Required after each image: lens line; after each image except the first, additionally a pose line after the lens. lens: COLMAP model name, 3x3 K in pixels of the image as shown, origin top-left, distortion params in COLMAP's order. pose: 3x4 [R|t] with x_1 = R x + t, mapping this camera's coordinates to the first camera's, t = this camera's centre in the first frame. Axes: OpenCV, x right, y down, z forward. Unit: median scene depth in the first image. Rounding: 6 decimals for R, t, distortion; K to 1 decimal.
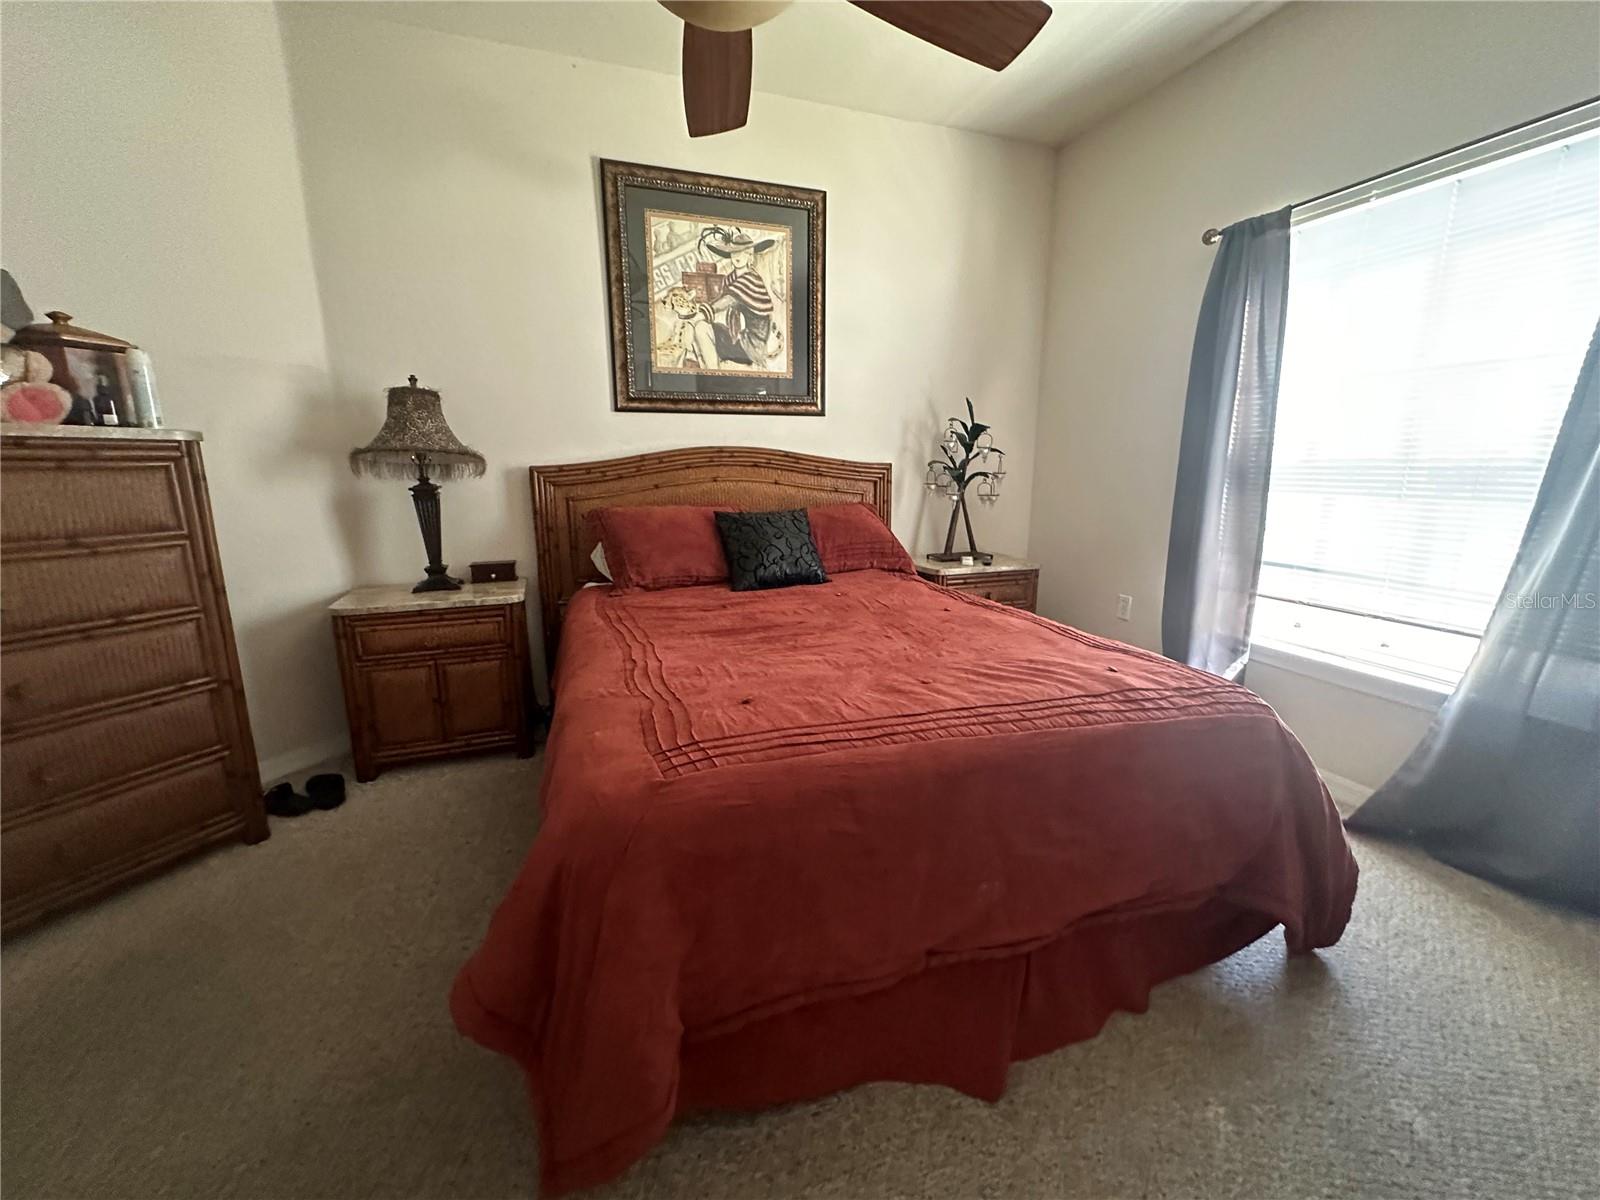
lens RADIAL K [[647.5, 0, 799.3], [0, 647.5, 601.3], [0, 0, 1]] dist [-0.003880, -0.000172]
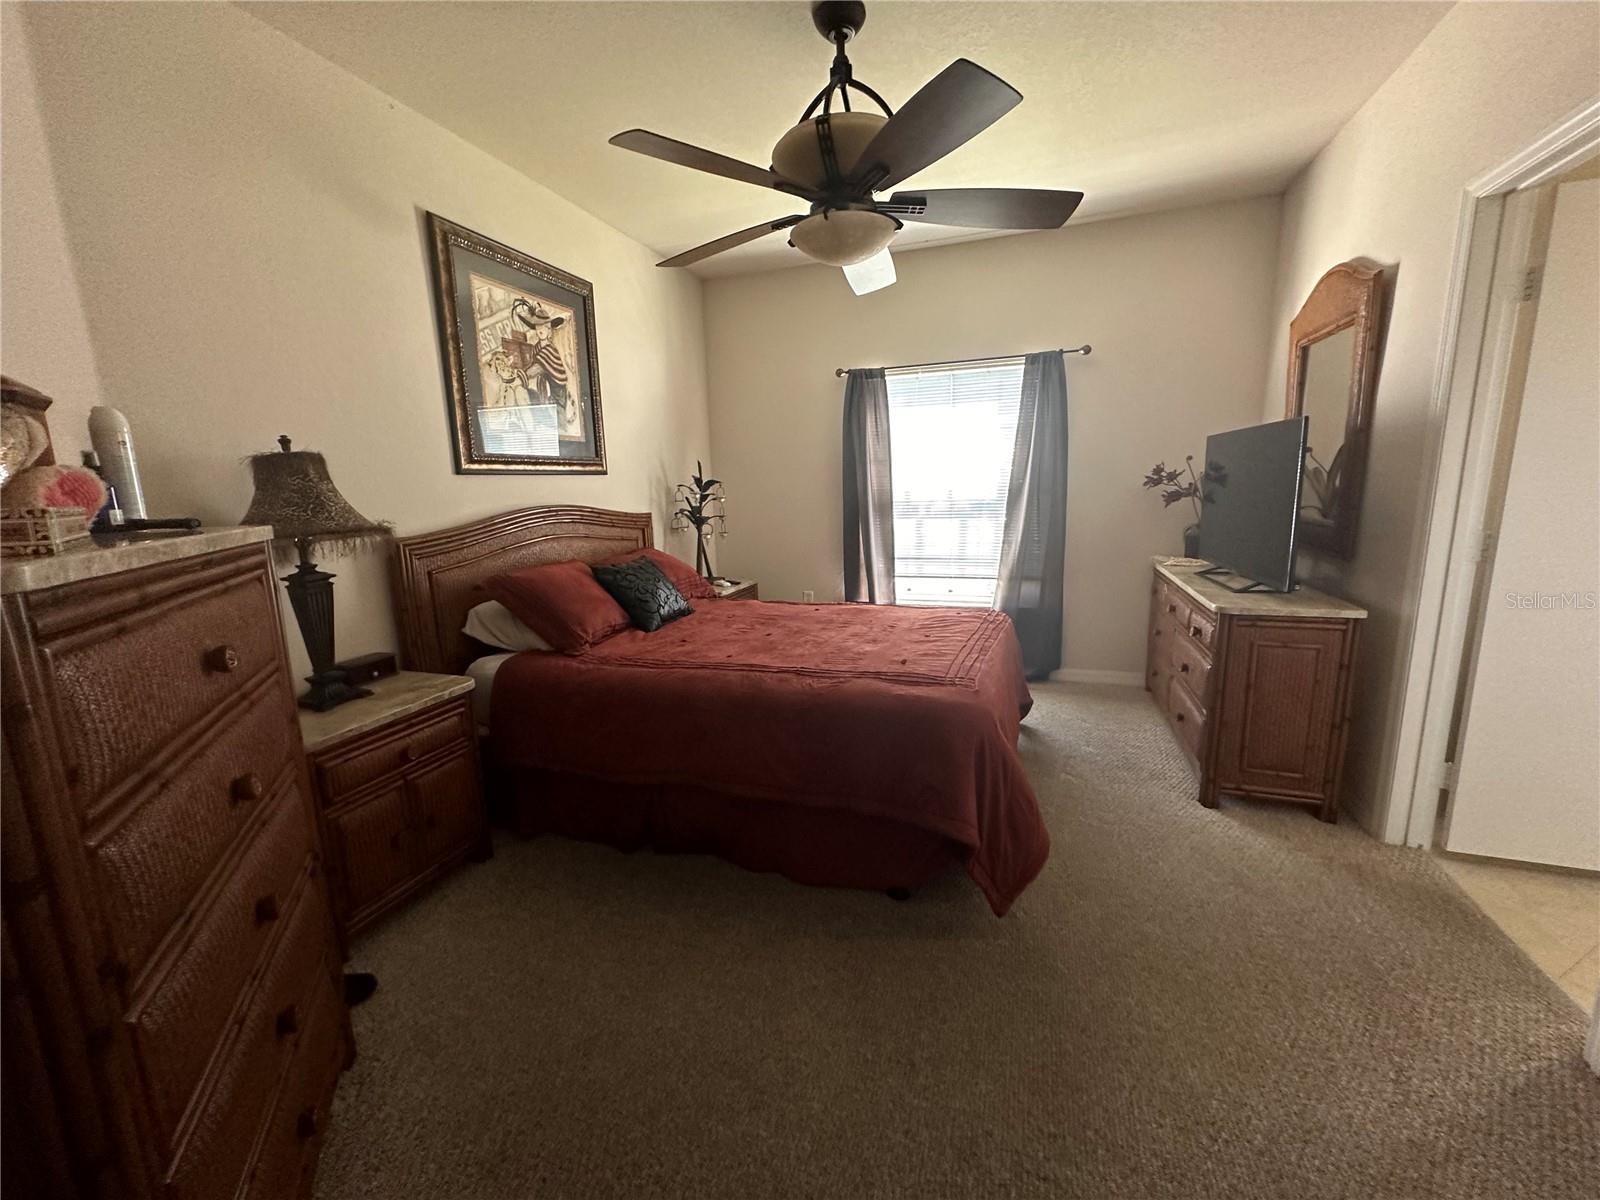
lens RADIAL K [[647.5, 0, 796.3], [0, 647.5, 598.8], [0, 0, 1]] dist [-0.003880, -0.000172]
pose [[0.630772, -0.152236, 0.760888, -0.712971], [0.190440, 0.980948, 0.038391, -0.059460], [-0.752236, 0.120688, 0.647746, 0.048782]]
